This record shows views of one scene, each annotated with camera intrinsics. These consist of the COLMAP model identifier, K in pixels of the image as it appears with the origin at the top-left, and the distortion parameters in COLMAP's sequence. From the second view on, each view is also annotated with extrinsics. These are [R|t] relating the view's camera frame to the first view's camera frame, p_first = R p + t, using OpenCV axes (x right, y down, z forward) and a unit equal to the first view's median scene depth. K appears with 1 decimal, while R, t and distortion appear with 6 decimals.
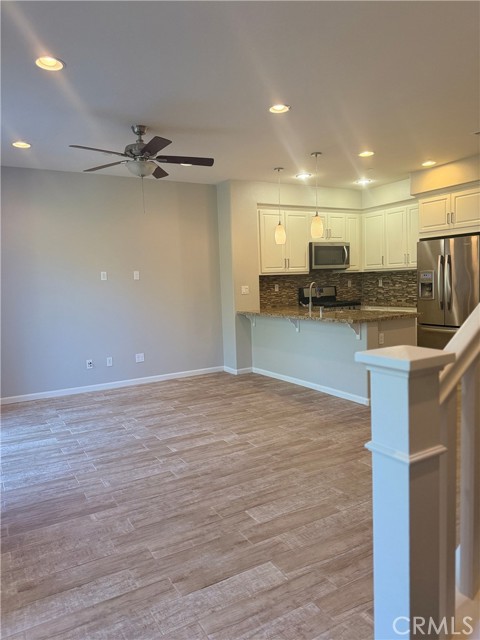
lens RADIAL K [[452.1, 0, 238.4], [0, 452.1, 320.8], [0, 0, 1]] dist [-0.008173, 0.006208]
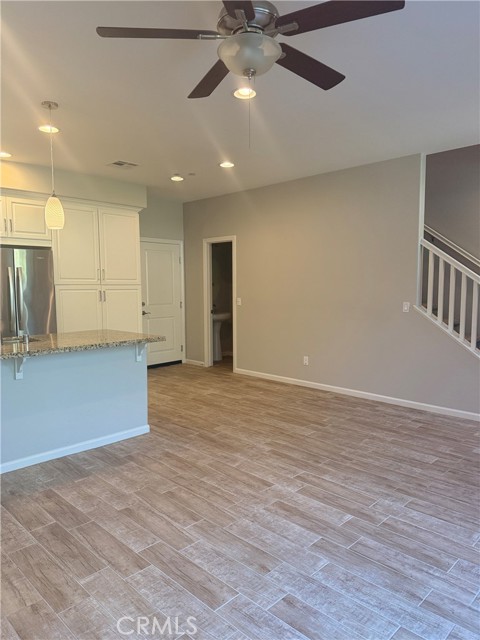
lens RADIAL K [[452.1, 0, 236.7], [0, 452.1, 317.6], [0, 0, 1]] dist [-0.008173, 0.006208]
pose [[-0.239319, -0.054740, 0.969397, -0.787868], [0.103217, 0.991318, 0.081460, -0.120757], [-0.965439, 0.119553, -0.231591, 1.280226]]
